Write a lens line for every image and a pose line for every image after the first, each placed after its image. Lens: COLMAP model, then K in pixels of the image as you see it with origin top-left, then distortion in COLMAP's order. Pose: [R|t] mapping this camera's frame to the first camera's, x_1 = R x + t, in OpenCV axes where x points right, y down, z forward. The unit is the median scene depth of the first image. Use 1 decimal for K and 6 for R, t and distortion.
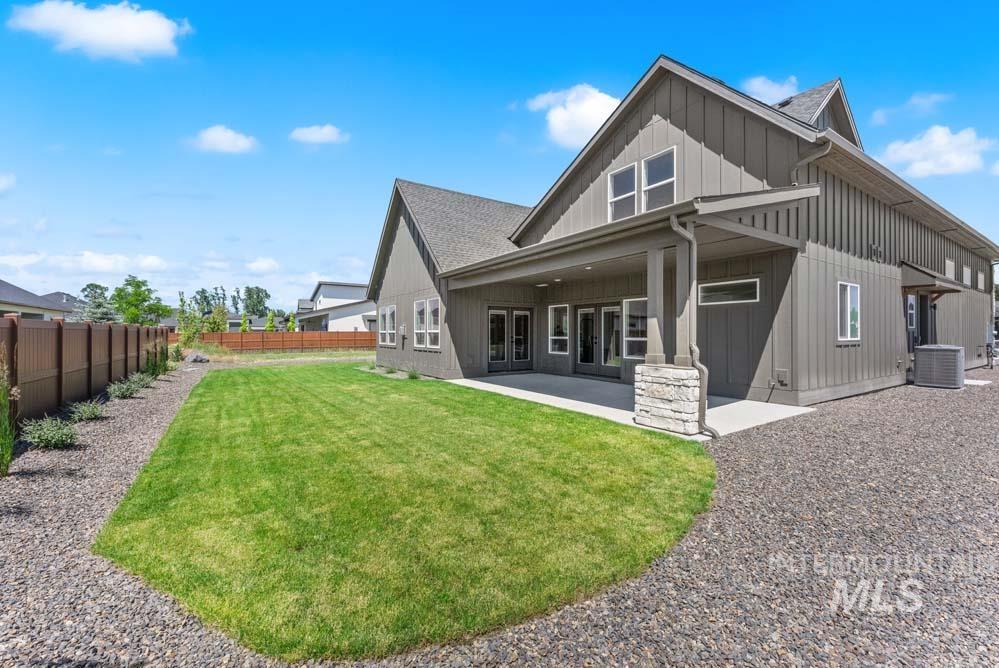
lens RADIAL K [[407.2, 0, 491.5], [0, 407.2, 332.4], [0, 0, 1]] dist [0.009078, -0.002826]
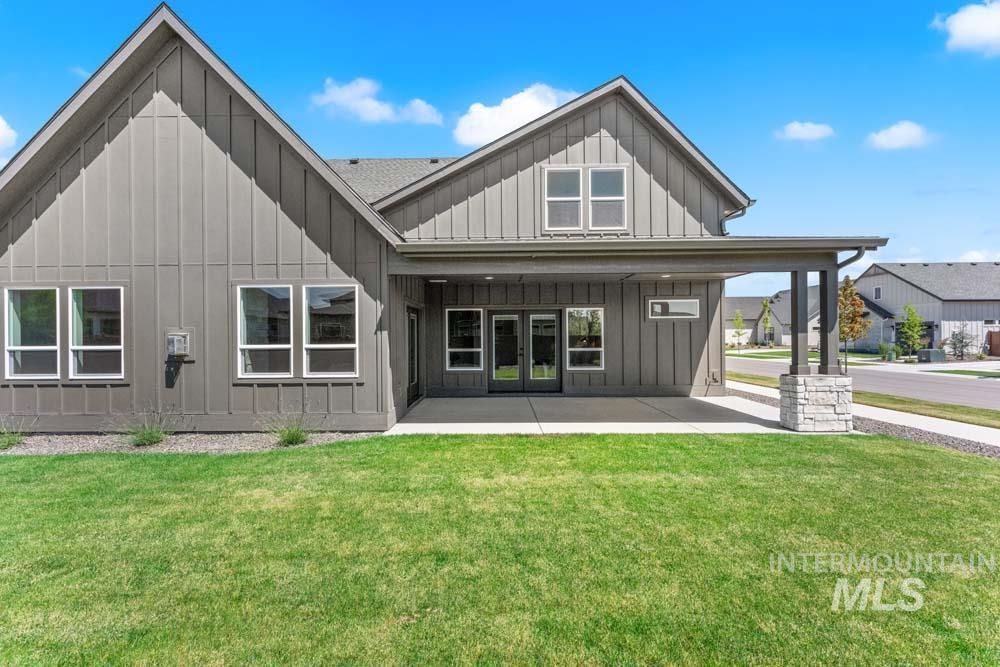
lens RADIAL K [[407.6, 0, 497.4], [0, 407.6, 334.4], [0, 0, 1]] dist [0.009078, -0.002826]
pose [[0.547300, -0.002346, 0.836933, -0.576549], [0.005863, 0.999982, -0.001031, -0.020139], [-0.836916, 0.005471, 0.547304, 0.640980]]
